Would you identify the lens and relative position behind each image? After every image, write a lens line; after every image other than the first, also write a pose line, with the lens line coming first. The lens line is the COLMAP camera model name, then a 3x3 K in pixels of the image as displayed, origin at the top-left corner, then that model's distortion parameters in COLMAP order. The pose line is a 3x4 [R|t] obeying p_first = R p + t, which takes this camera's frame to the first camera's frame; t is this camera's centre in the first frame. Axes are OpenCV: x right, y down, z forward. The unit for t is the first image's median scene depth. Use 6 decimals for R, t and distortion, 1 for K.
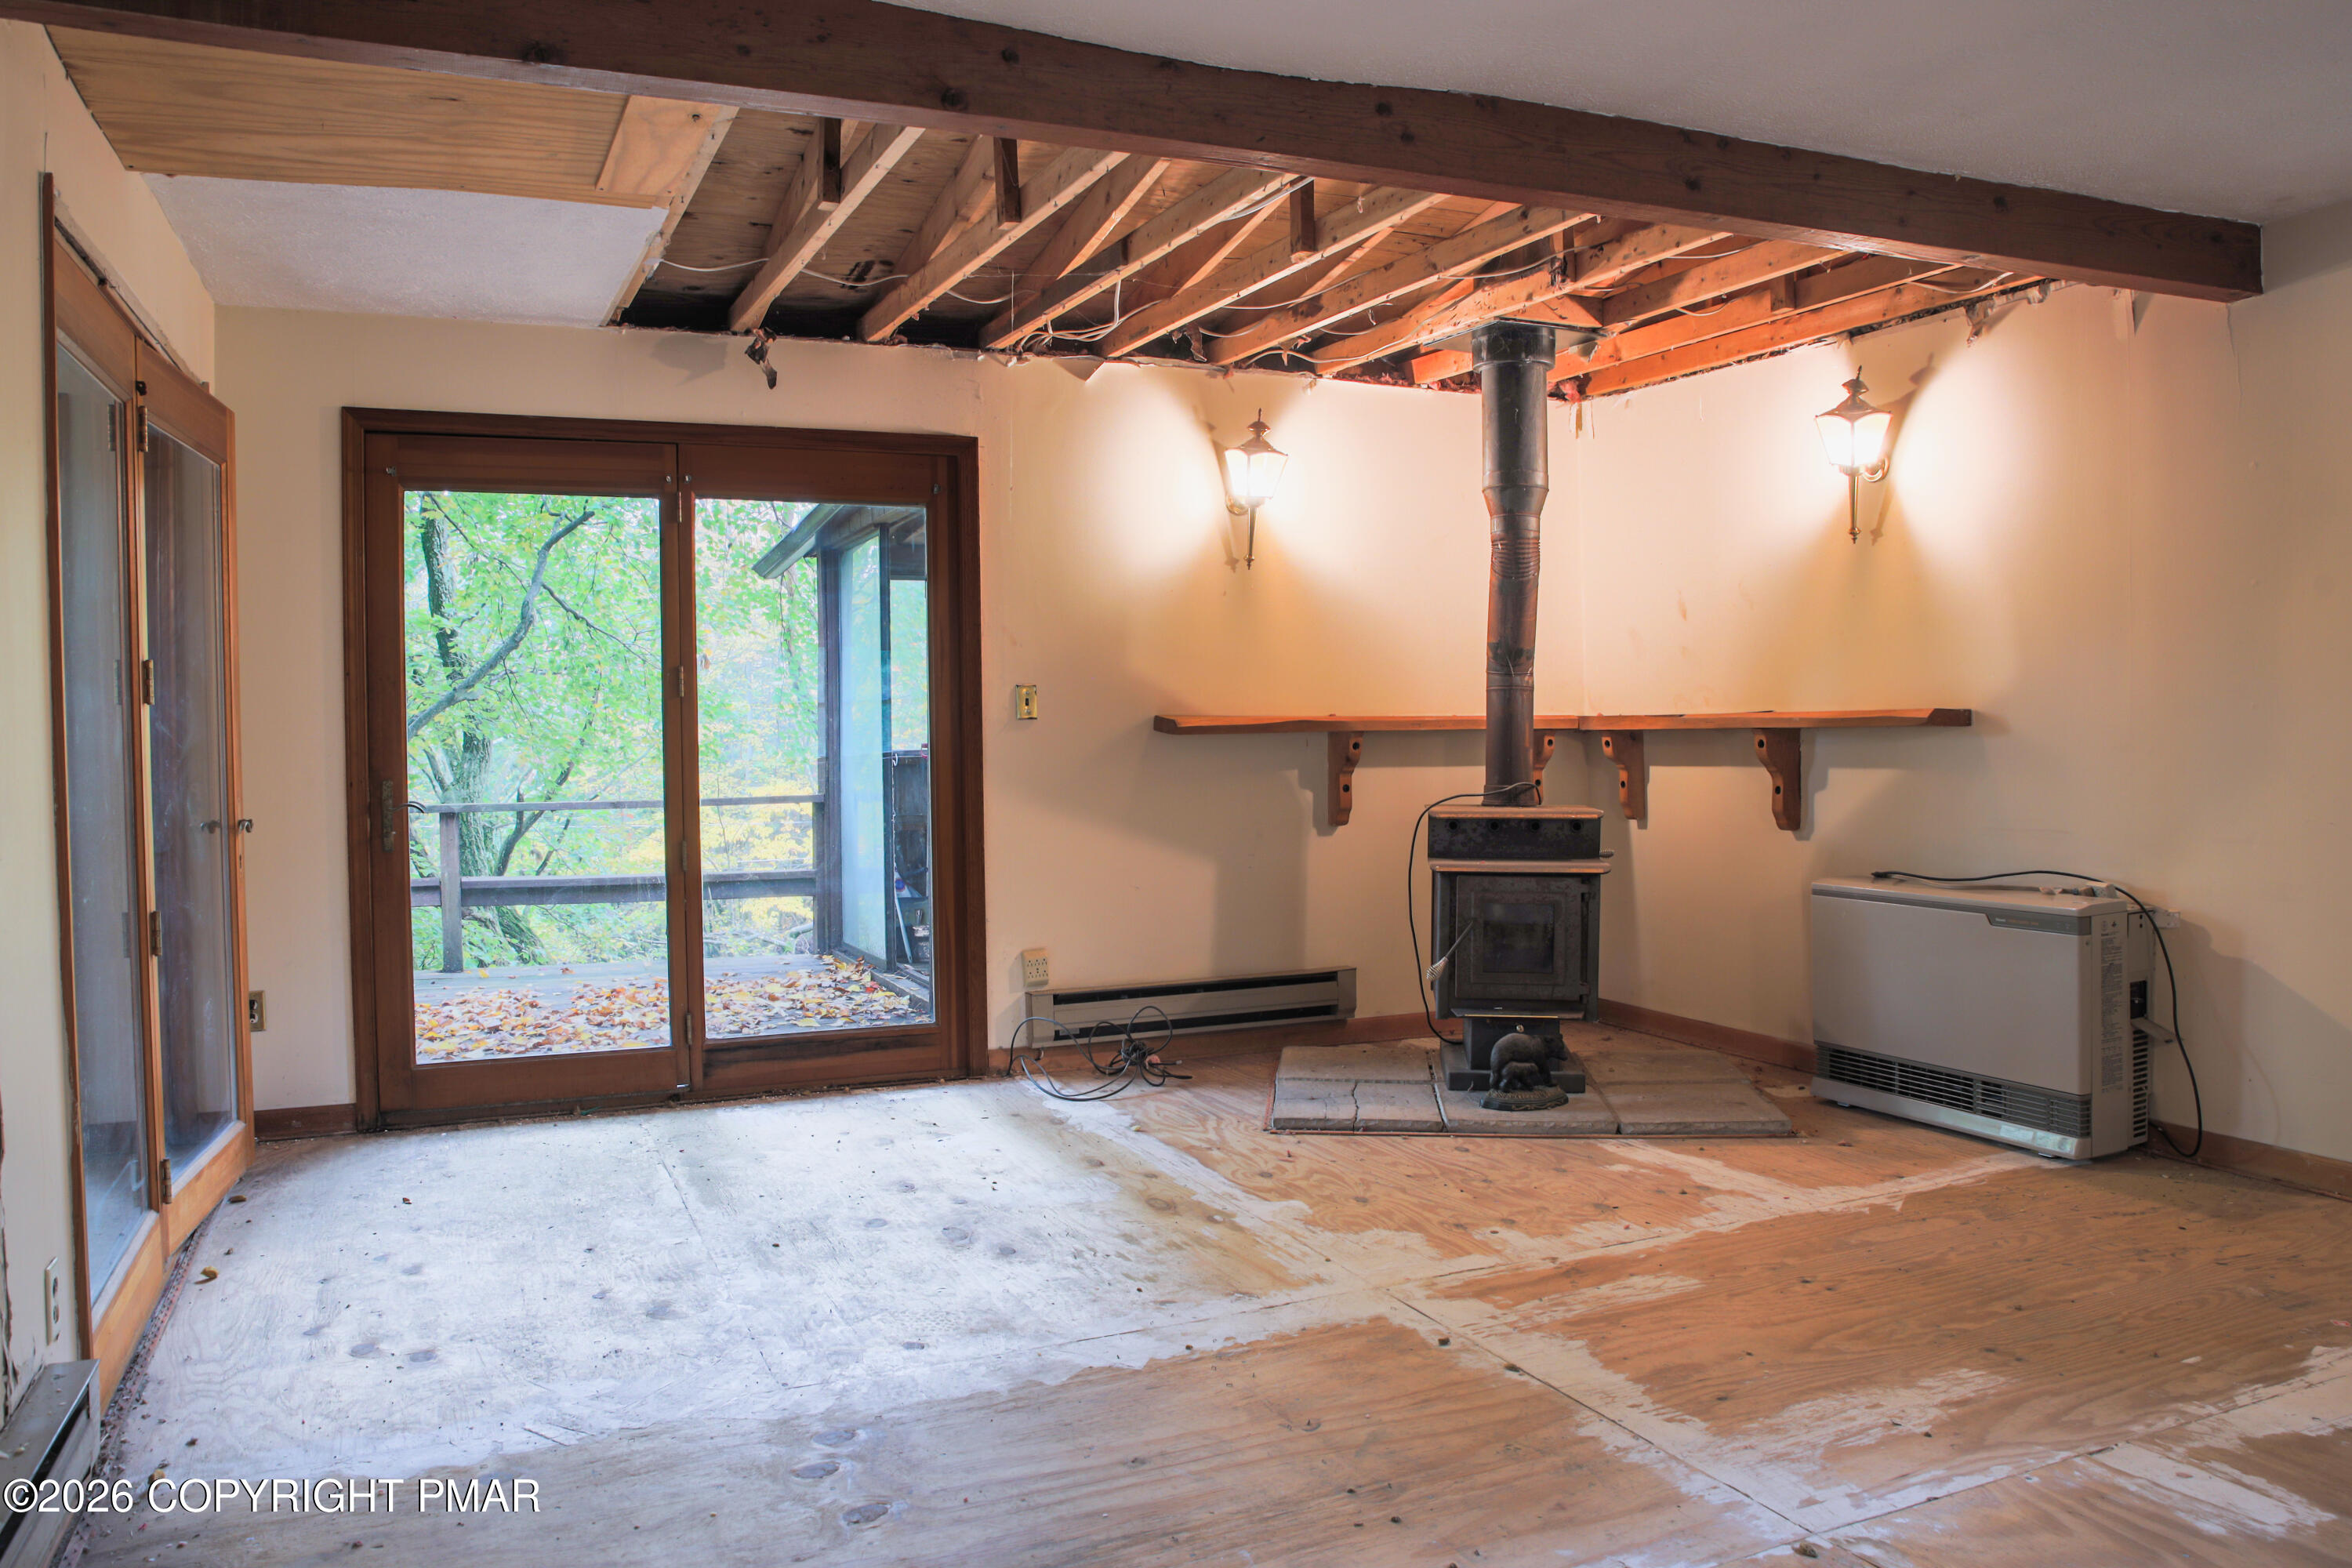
lens RADIAL K [[1751.2, 0, 1137.1], [0, 1751.2, 785.9], [0, 0, 1]] dist [-0.143758, 0.100333]
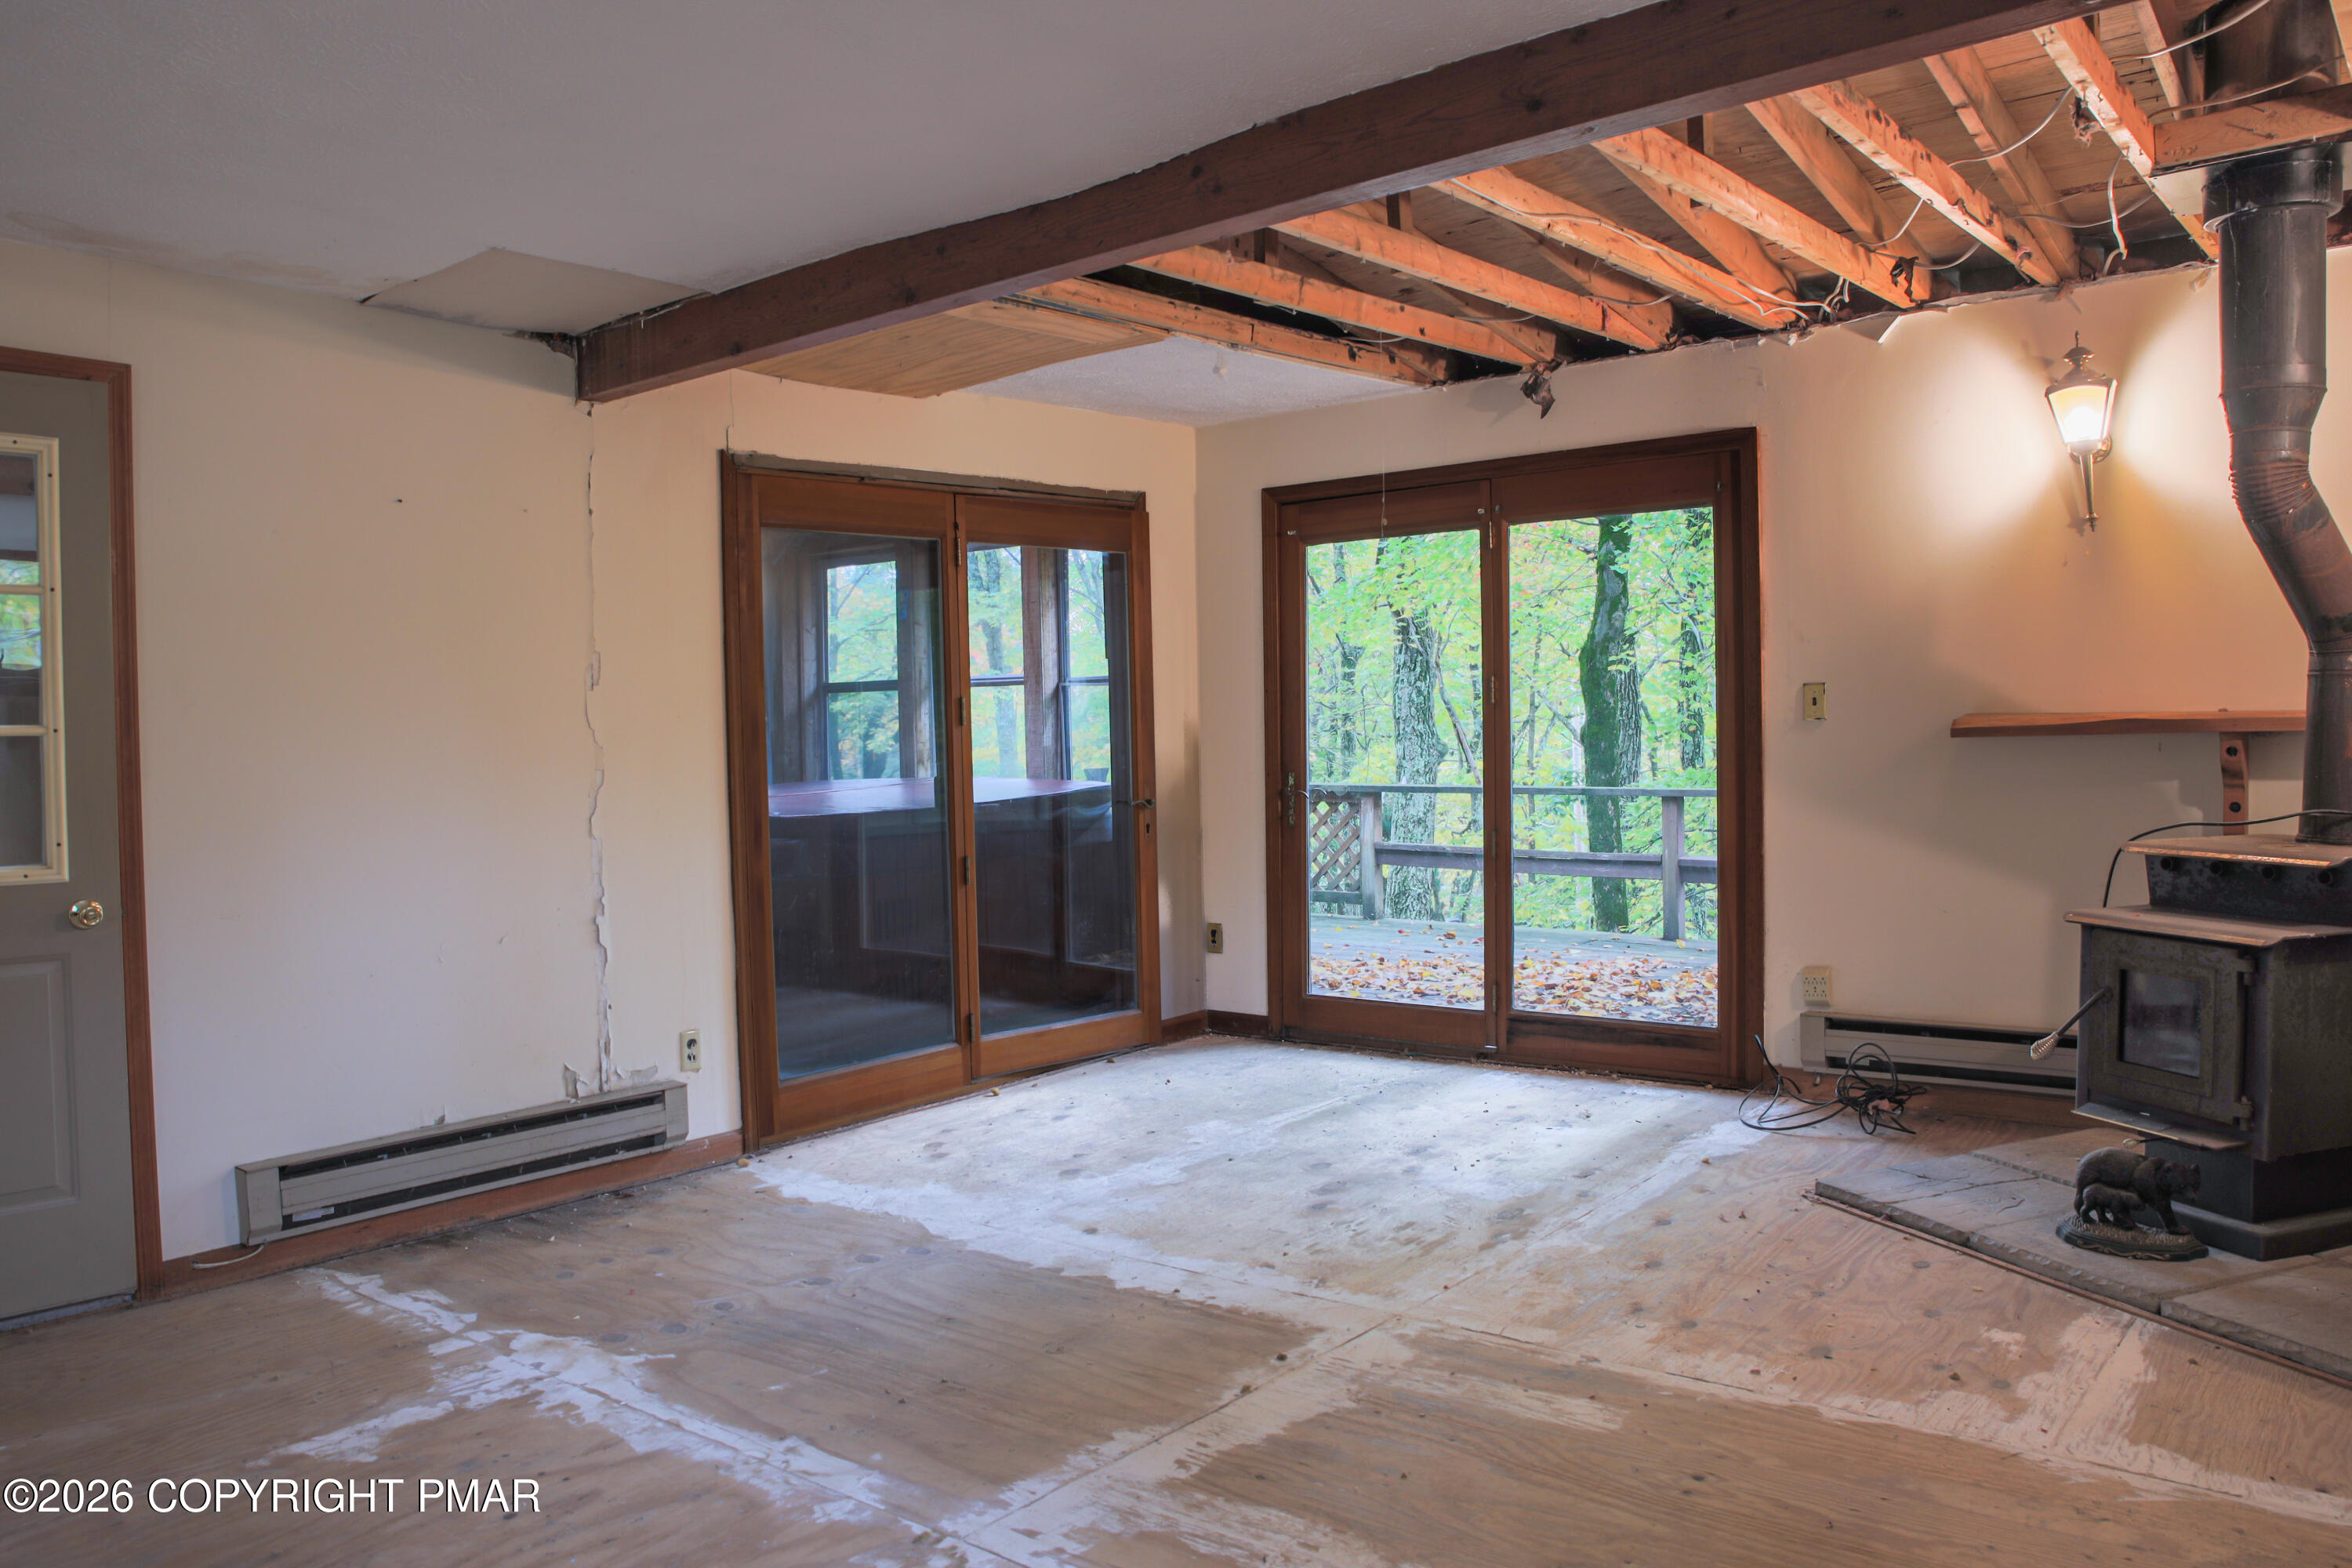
lens RADIAL K [[1751.2, 0, 1137.1], [0, 1751.2, 785.9], [0, 0, 1]] dist [-0.143758, 0.100333]
pose [[0.430271, 0.030625, -0.902180, 0.886019], [-0.011147, 0.999528, 0.028613, -0.036365], [0.902631, -0.002255, 0.430409, 0.407423]]
